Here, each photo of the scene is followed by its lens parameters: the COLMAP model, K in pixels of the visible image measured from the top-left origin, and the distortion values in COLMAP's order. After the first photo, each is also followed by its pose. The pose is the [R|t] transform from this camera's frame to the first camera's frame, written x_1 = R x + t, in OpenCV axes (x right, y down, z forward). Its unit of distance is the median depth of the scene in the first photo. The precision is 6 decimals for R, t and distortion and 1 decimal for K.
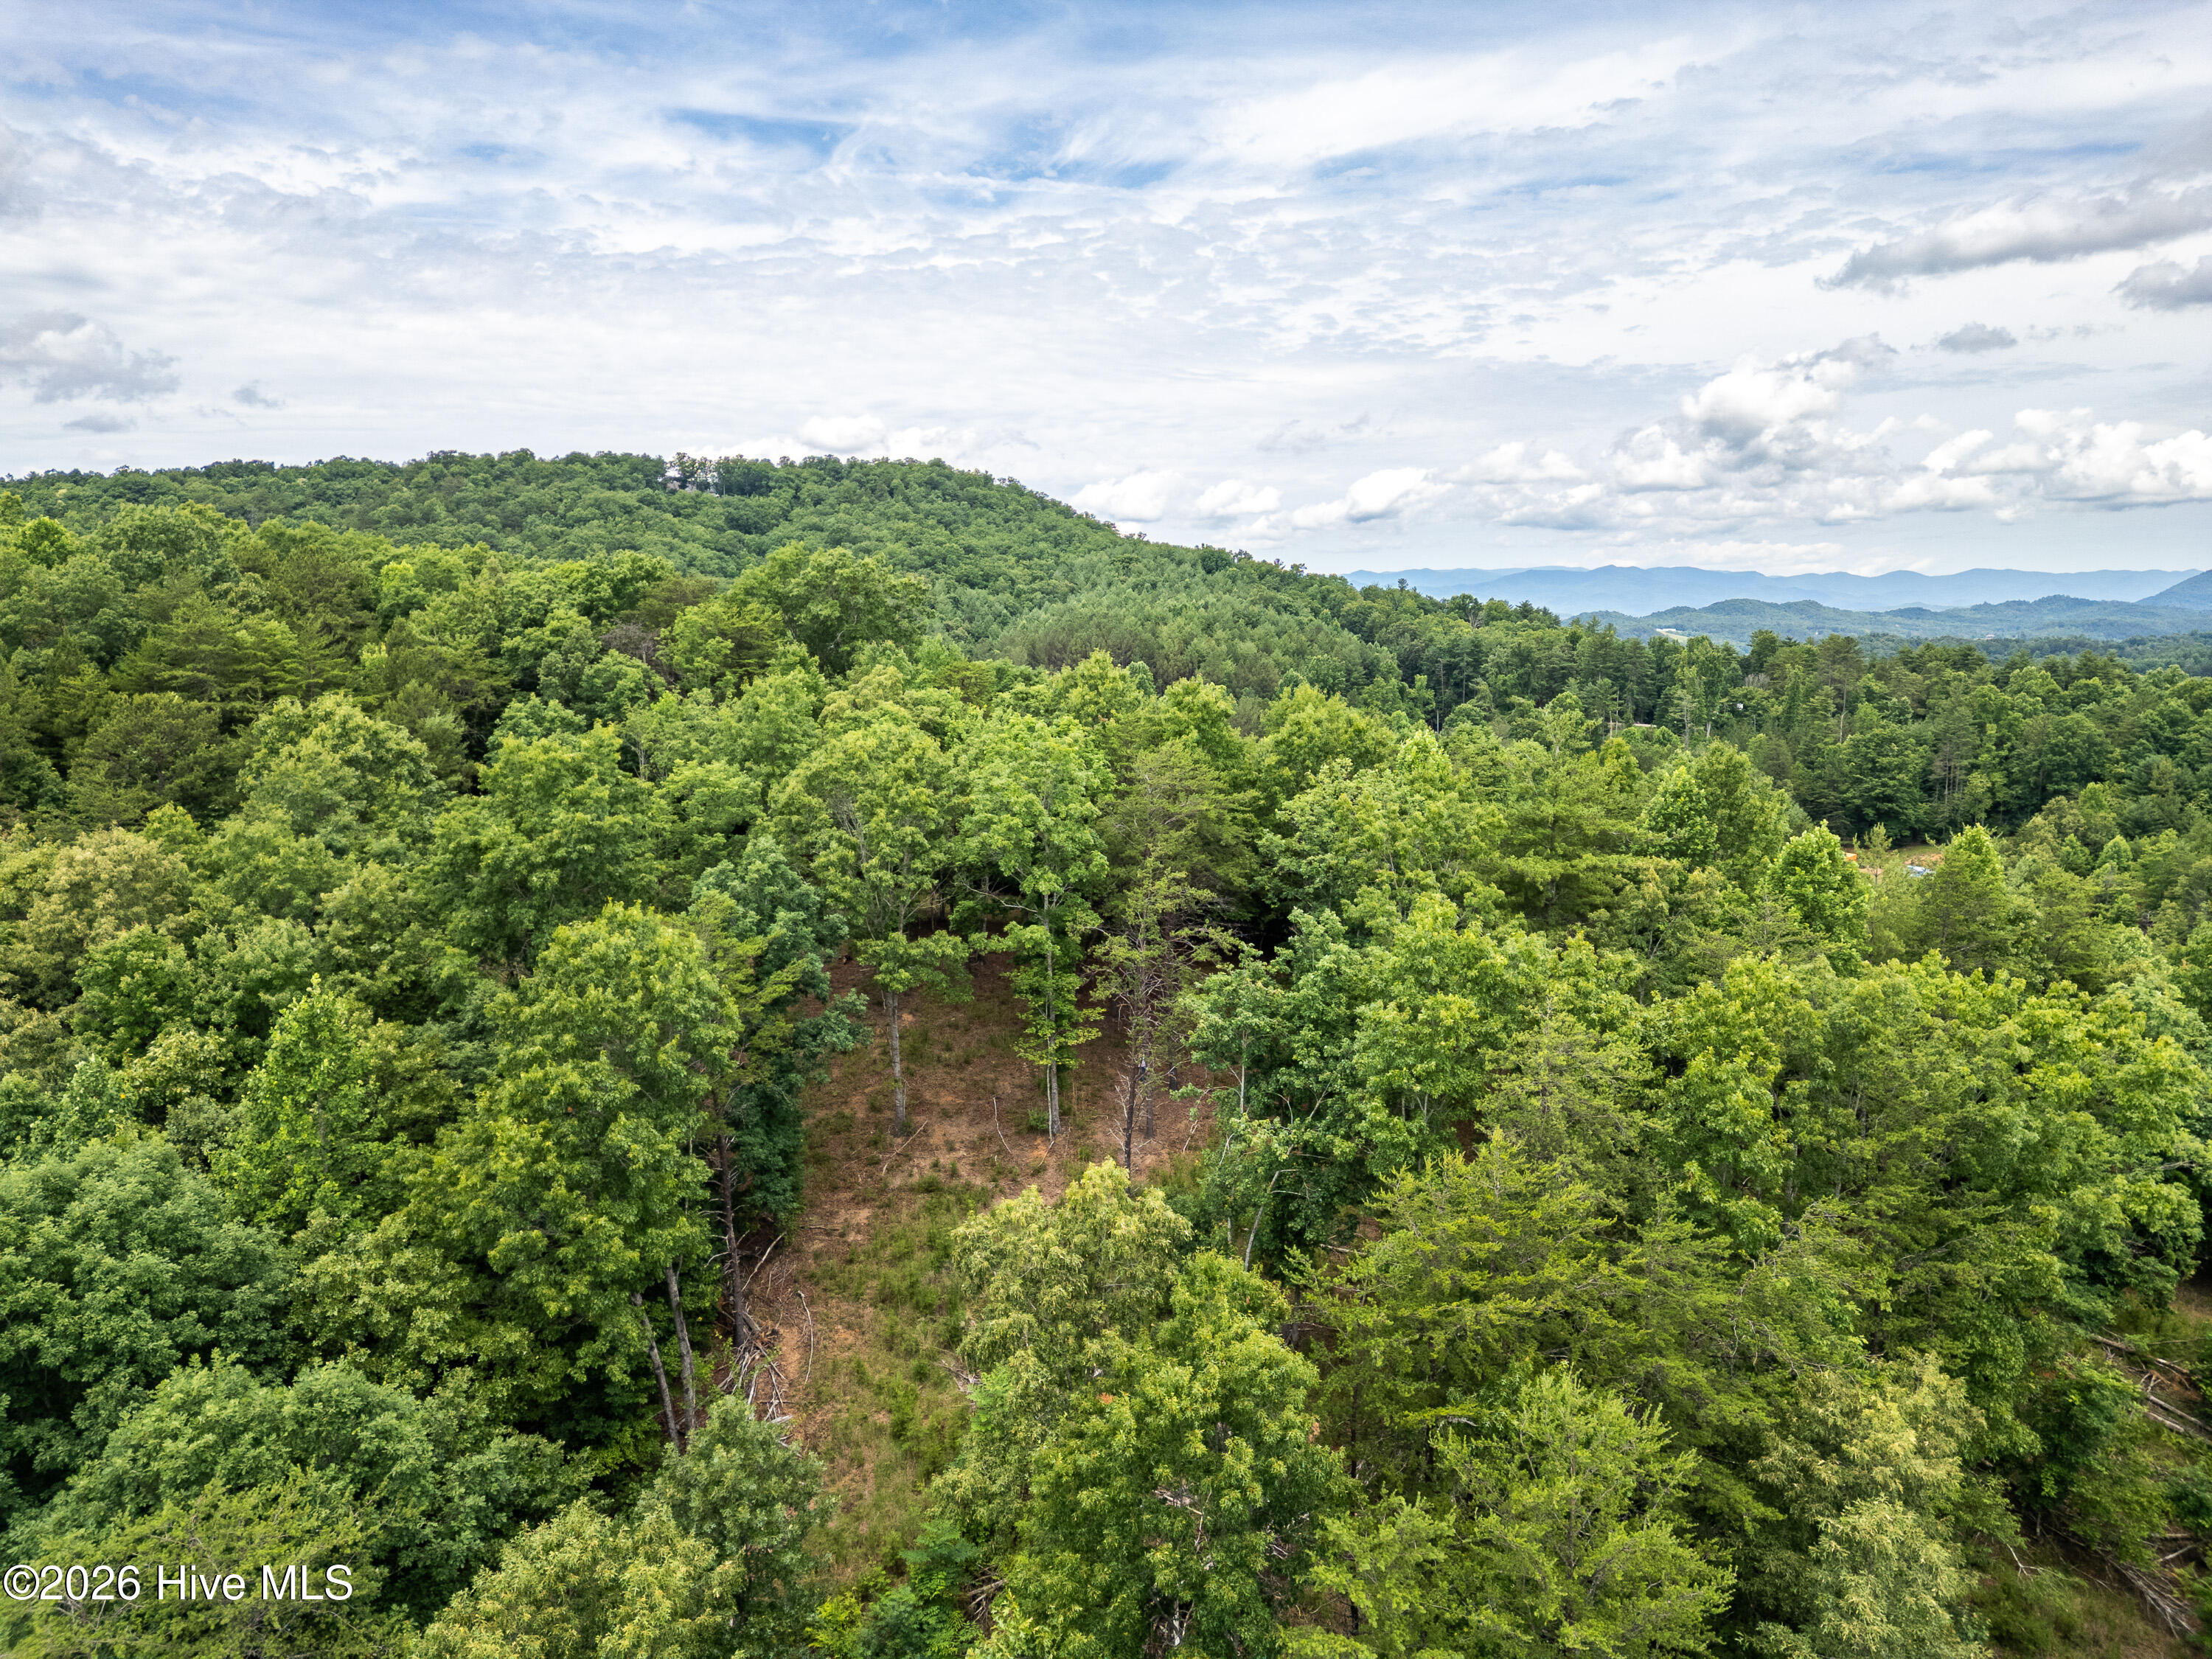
lens RADIAL K [[1603.0, 0, 1036.6], [0, 1603.0, 832.3], [0, 0, 1]] dist [0.112064, -0.127659]
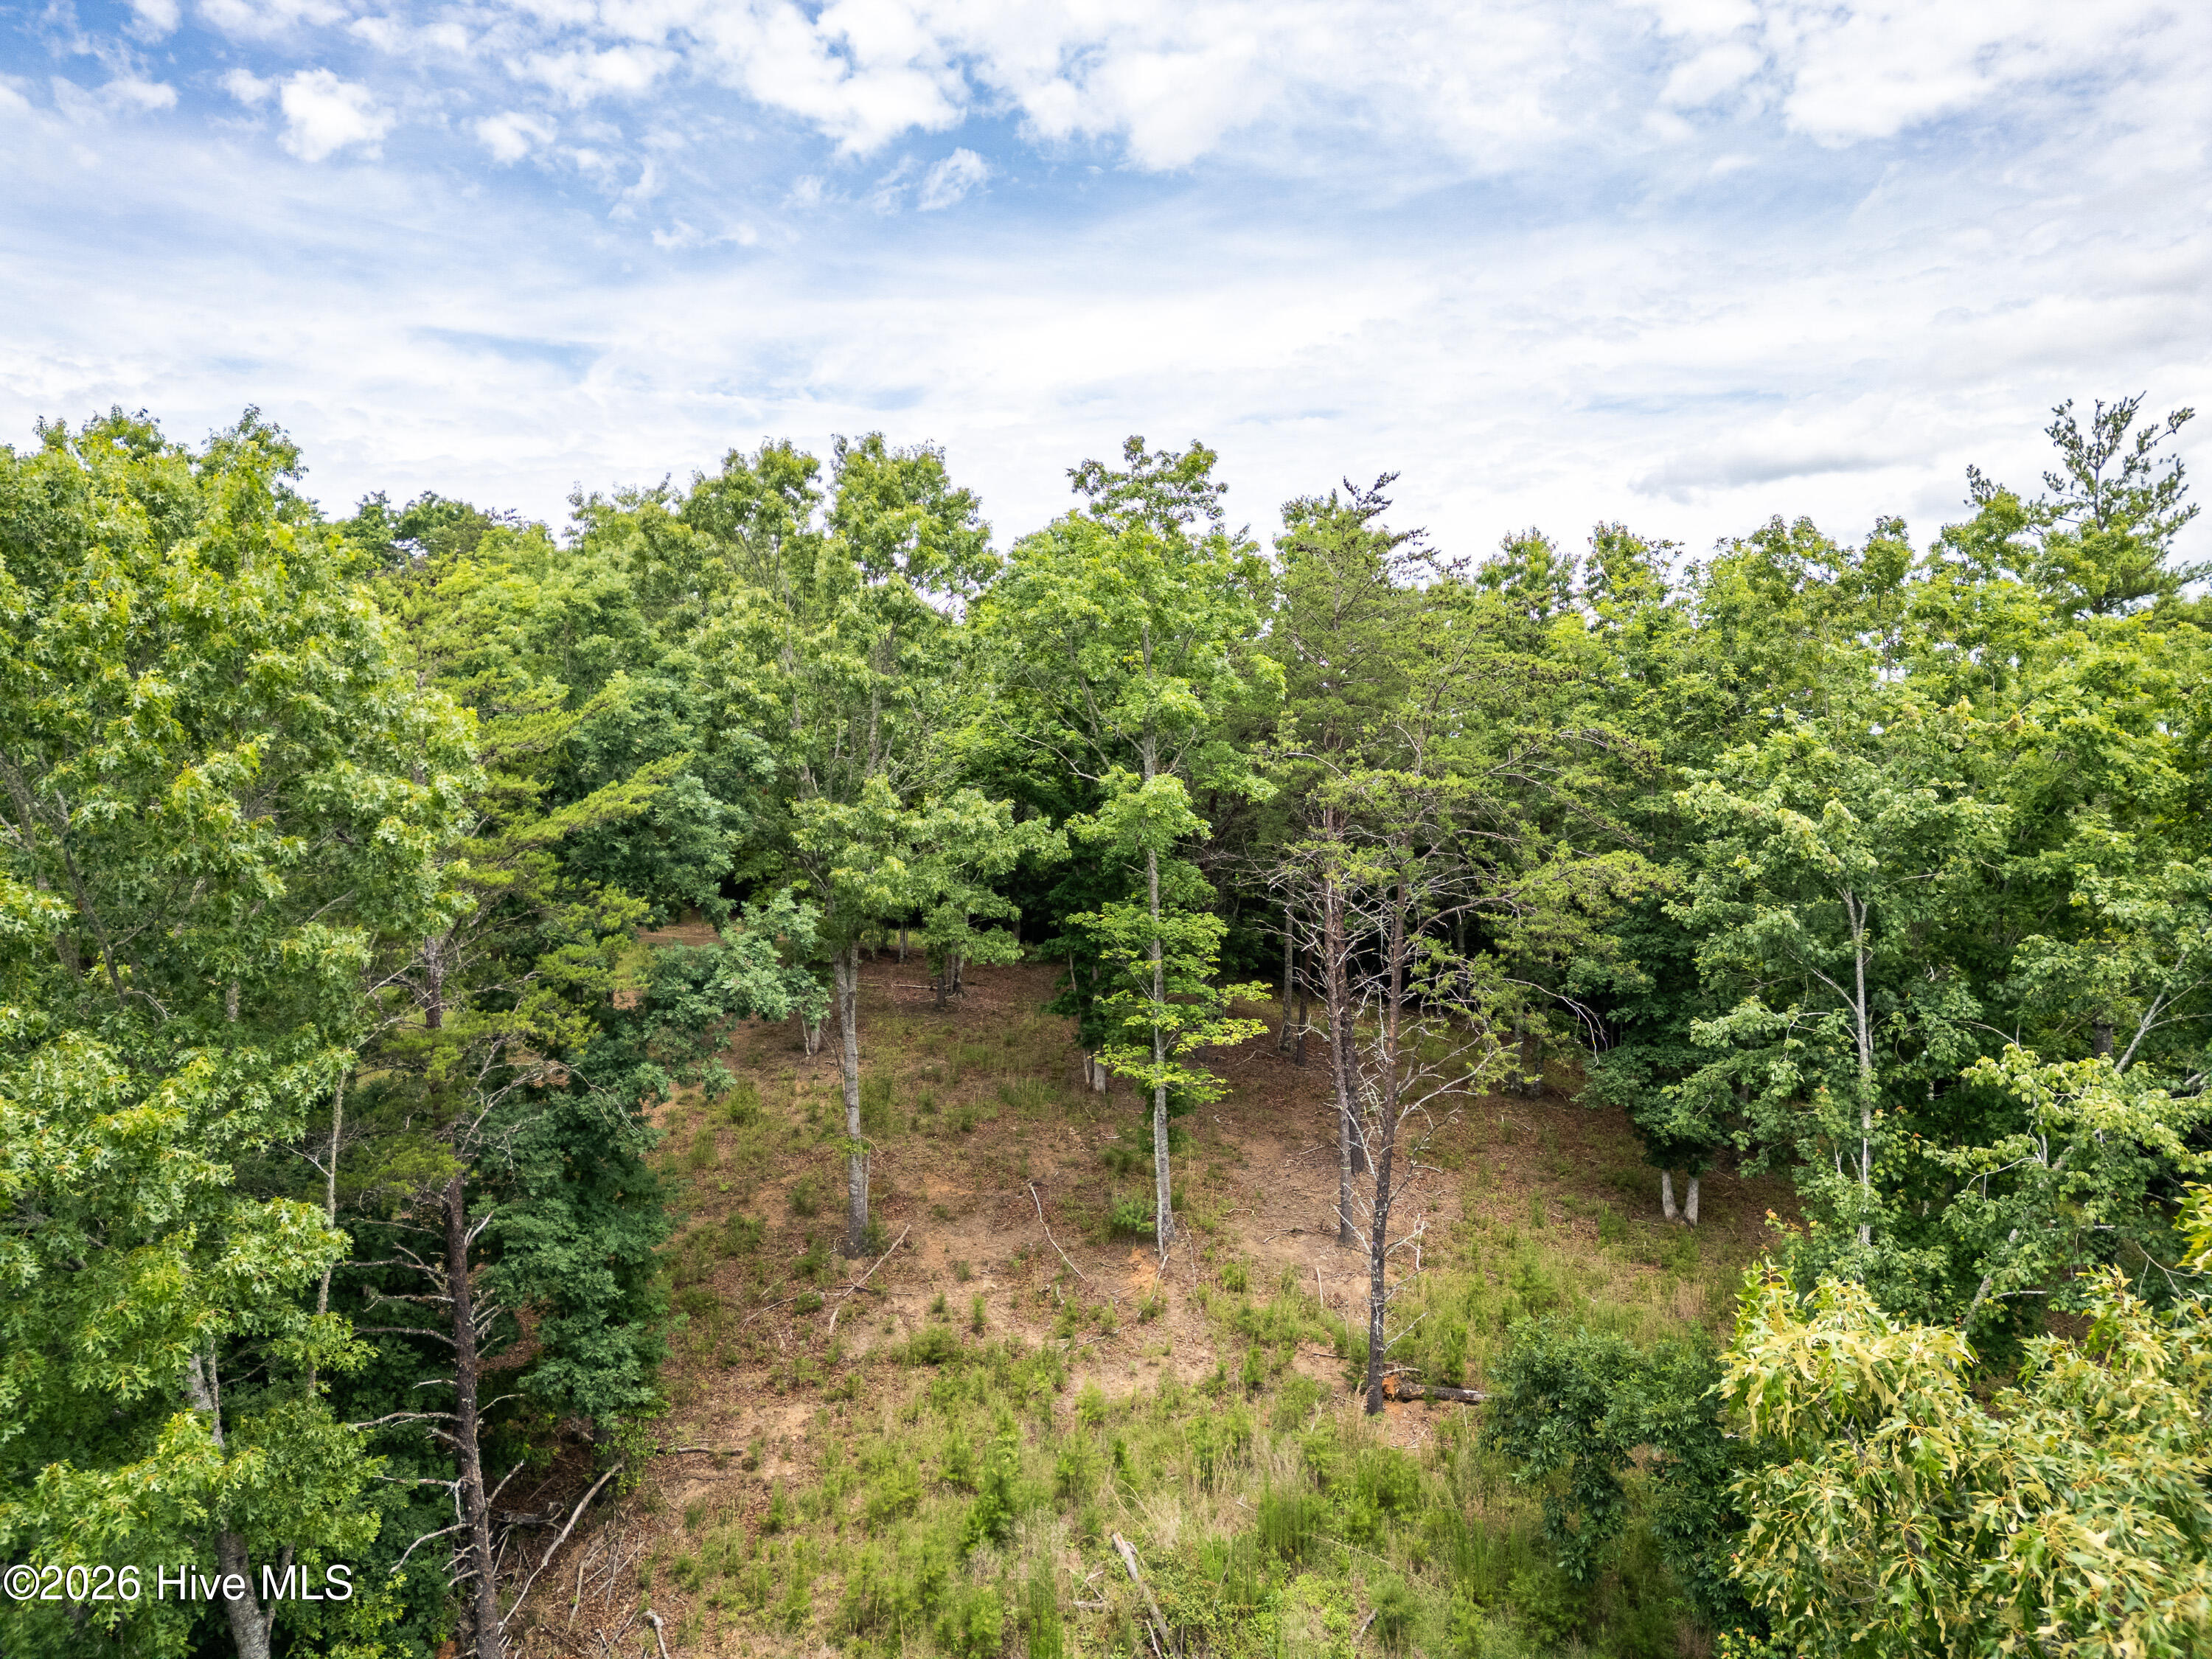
lens RADIAL K [[1603.0, 0, 1036.6], [0, 1603.0, 832.3], [0, 0, 1]] dist [0.112064, -0.127659]
pose [[0.996336, -0.002871, 0.085477, -0.079794], [0.013563, 0.992093, -0.124771, 0.133796], [-0.084443, 0.125473, 0.988497, 0.529950]]
